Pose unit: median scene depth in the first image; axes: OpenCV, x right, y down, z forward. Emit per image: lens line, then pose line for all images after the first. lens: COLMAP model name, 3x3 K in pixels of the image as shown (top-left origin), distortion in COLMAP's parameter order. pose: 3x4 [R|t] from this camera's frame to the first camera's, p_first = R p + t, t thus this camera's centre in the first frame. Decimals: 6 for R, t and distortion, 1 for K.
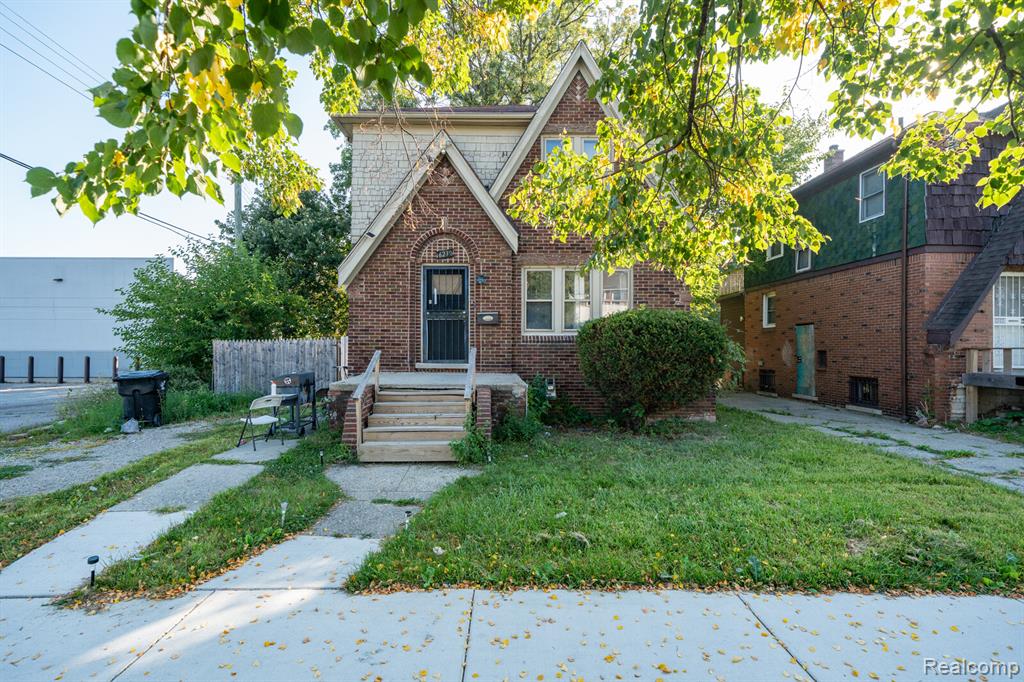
lens RADIAL K [[473.5, 0, 512.0], [0, 473.5, 341.0], [0, 0, 1]] dist [0.001804, 0.000330]
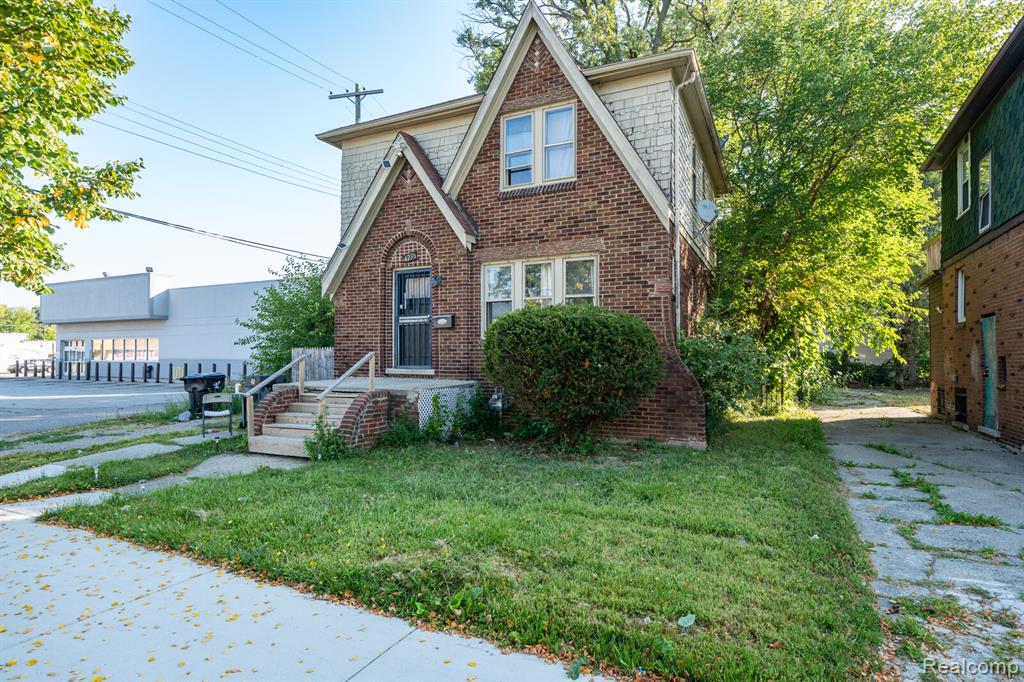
lens RADIAL K [[571.6, 0, 512.4], [0, 571.6, 347.7], [0, 0, 1]] dist [0.000896, 0.000156]
pose [[0.885260, -0.009074, -0.465007, 0.594795], [0.006675, 0.999955, -0.006805, 0.012704], [0.465048, 0.002920, 0.885281, 0.052226]]
